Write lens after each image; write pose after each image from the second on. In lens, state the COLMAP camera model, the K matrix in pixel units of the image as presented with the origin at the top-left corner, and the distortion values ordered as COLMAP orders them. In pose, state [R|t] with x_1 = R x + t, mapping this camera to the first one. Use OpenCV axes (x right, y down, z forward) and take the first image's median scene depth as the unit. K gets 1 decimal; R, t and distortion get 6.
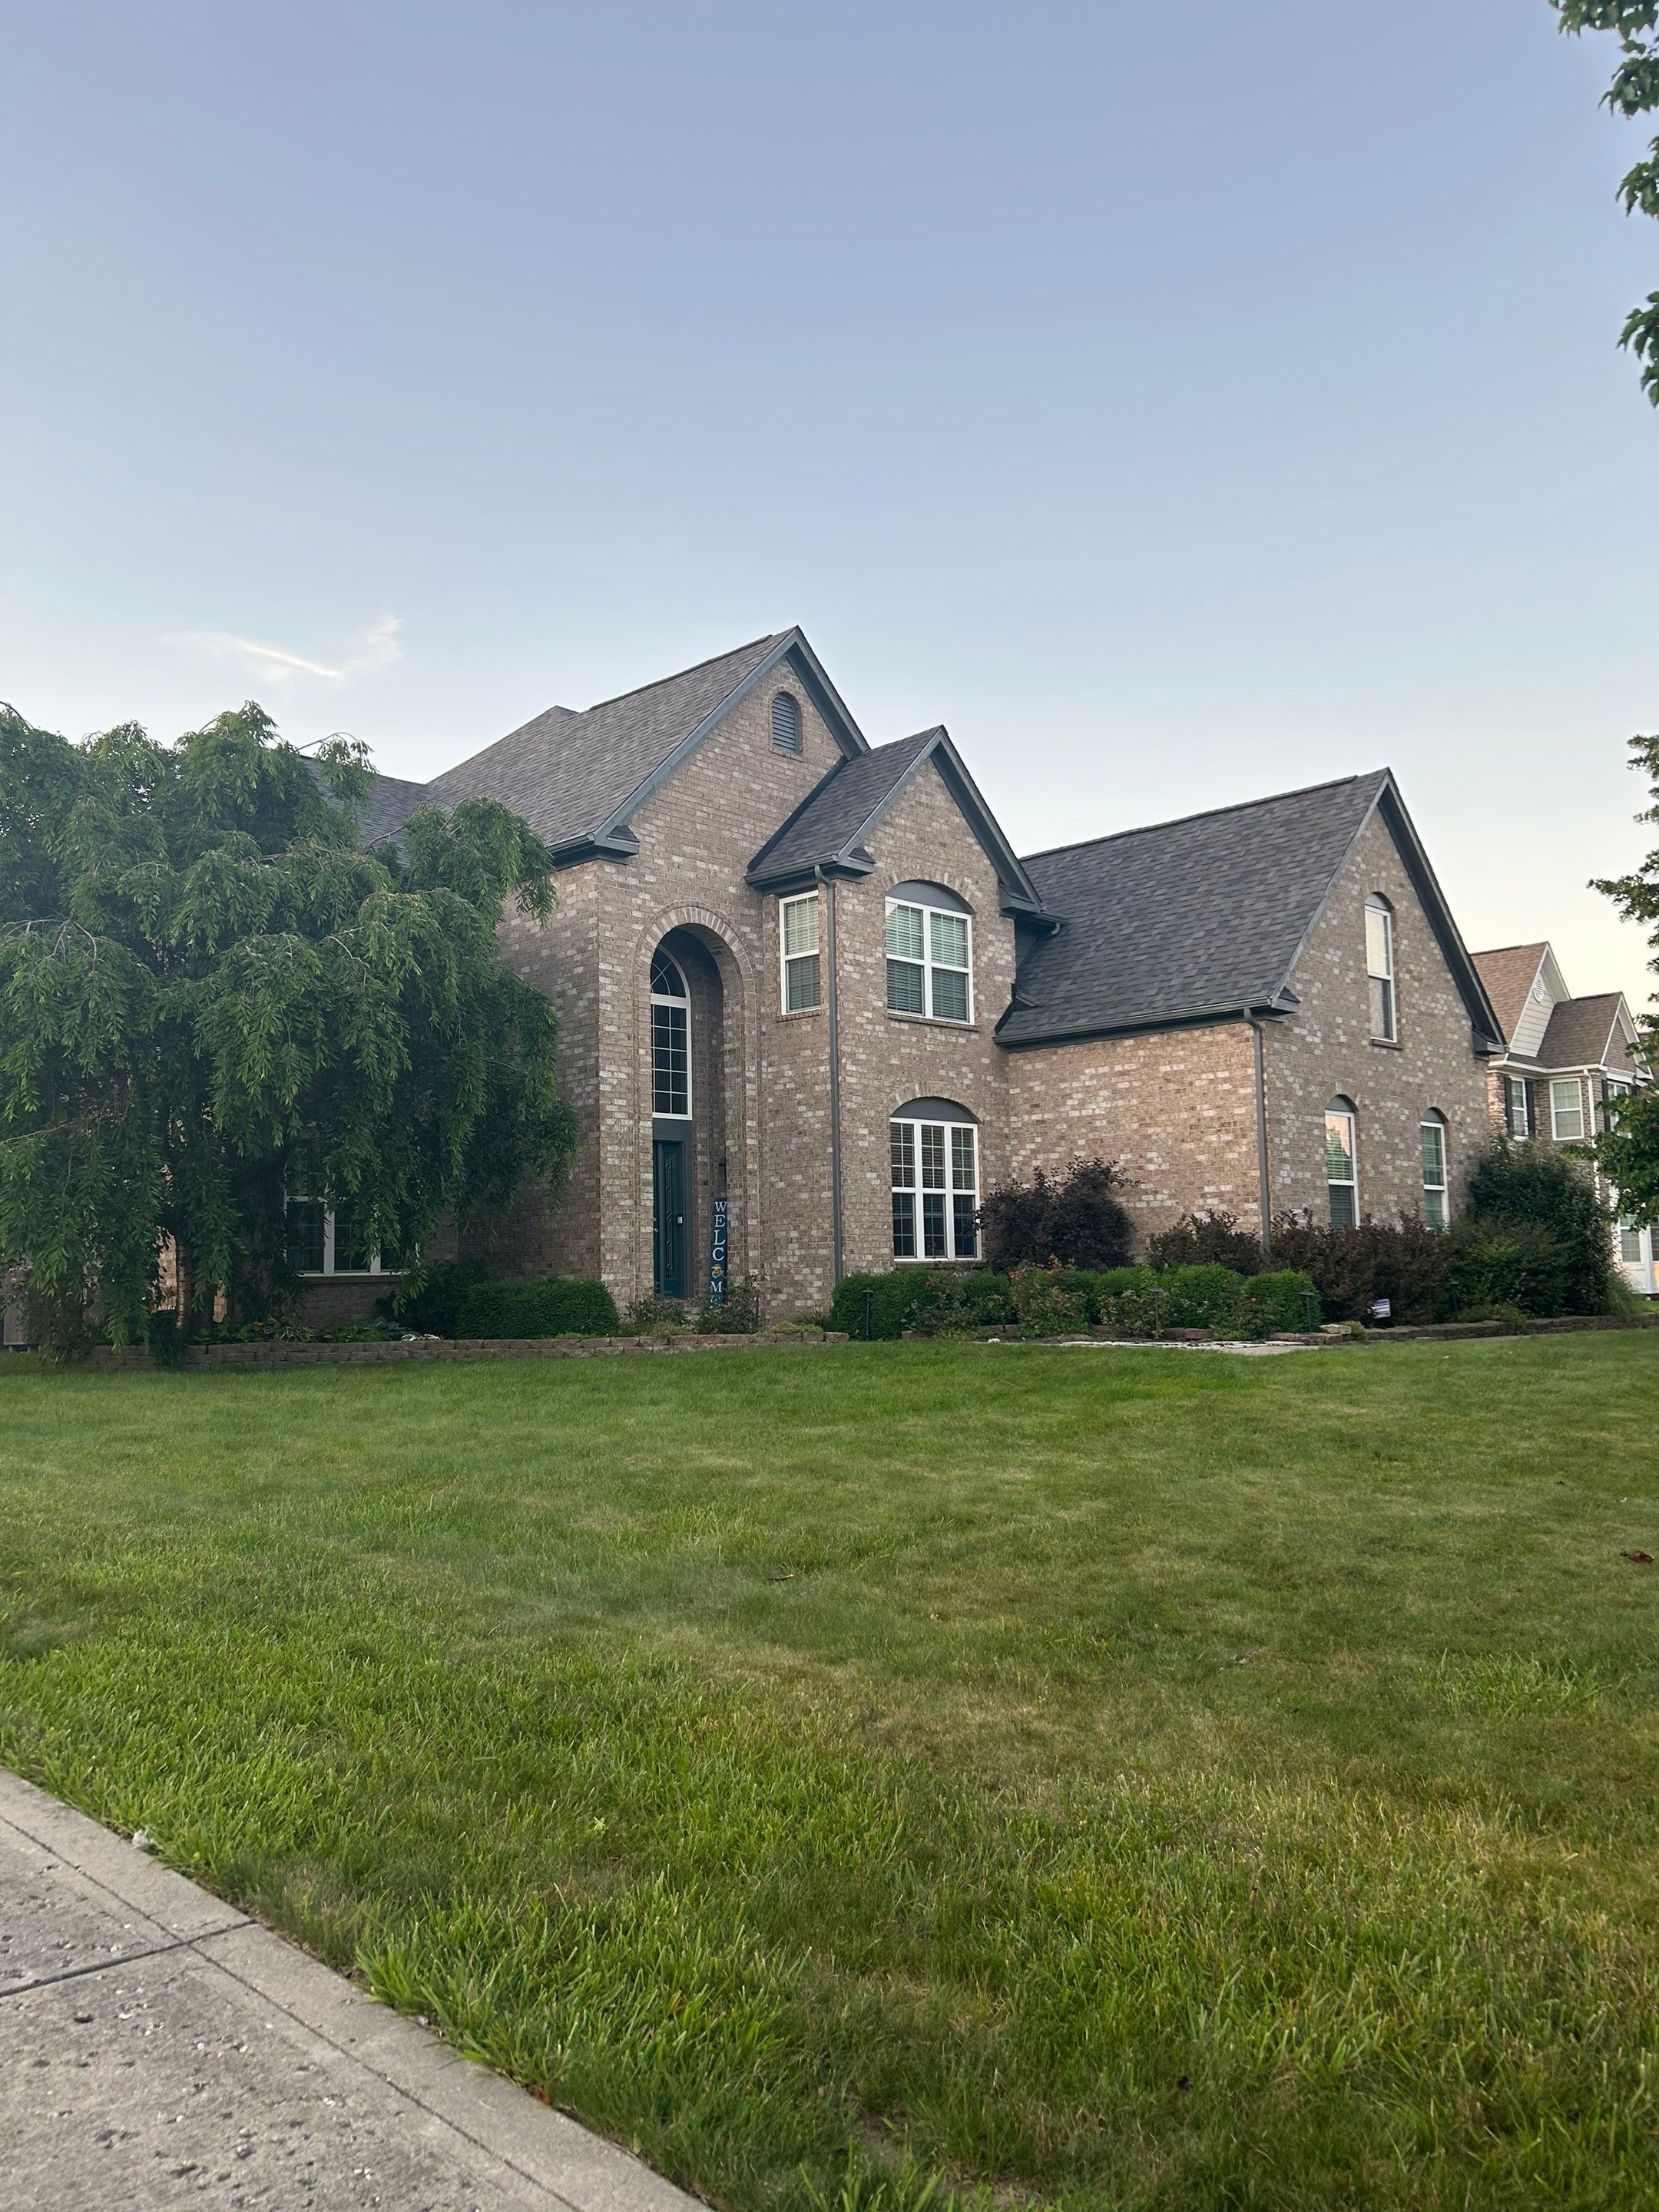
lens RADIAL K [[1623.9, 0, 828.5], [0, 1623.9, 1187.1], [0, 0, 1]] dist [-0.000955, -0.000099]
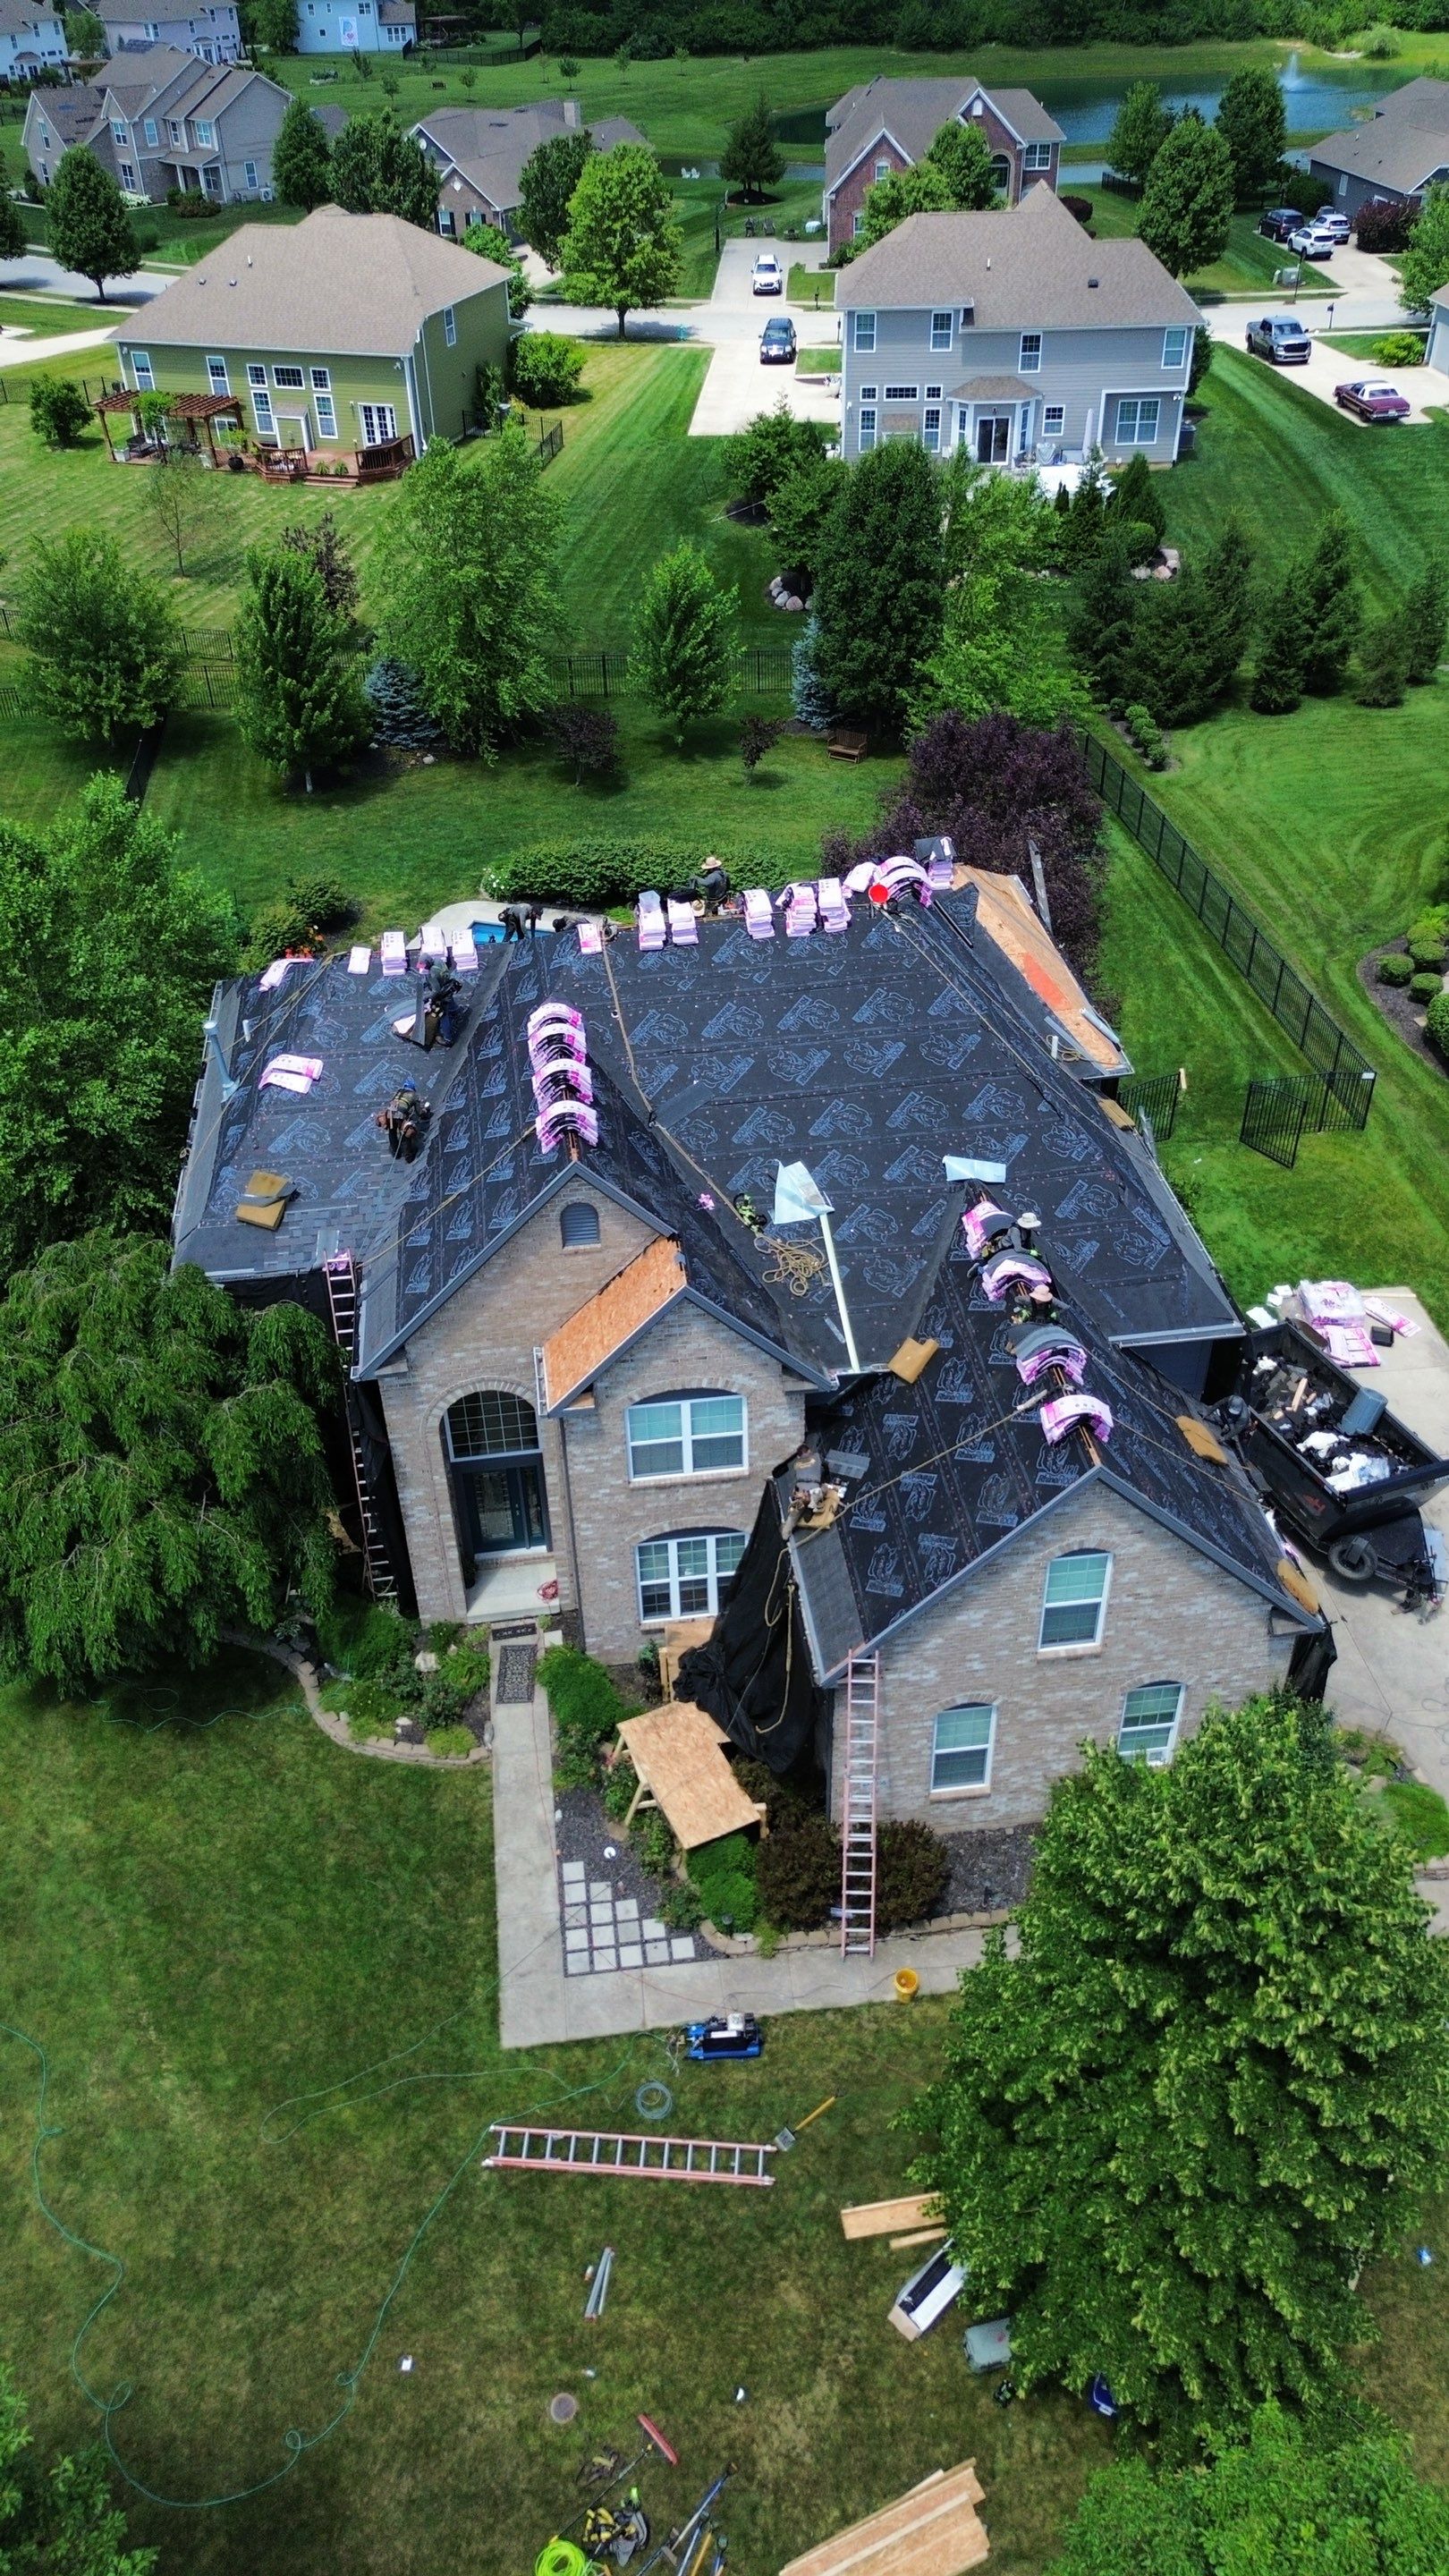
lens RADIAL K [[1852.2, 0, 724.5], [0, 1852.2, 1288.0], [0, 0, 1]] dist [0.010178, 0.003084]
pose [[0.787116, 0.381597, -0.484595, 0.691352], [0.034090, 0.757538, 0.651900, -1.096692], [0.615862, -0.529641, 0.583262, 0.325362]]
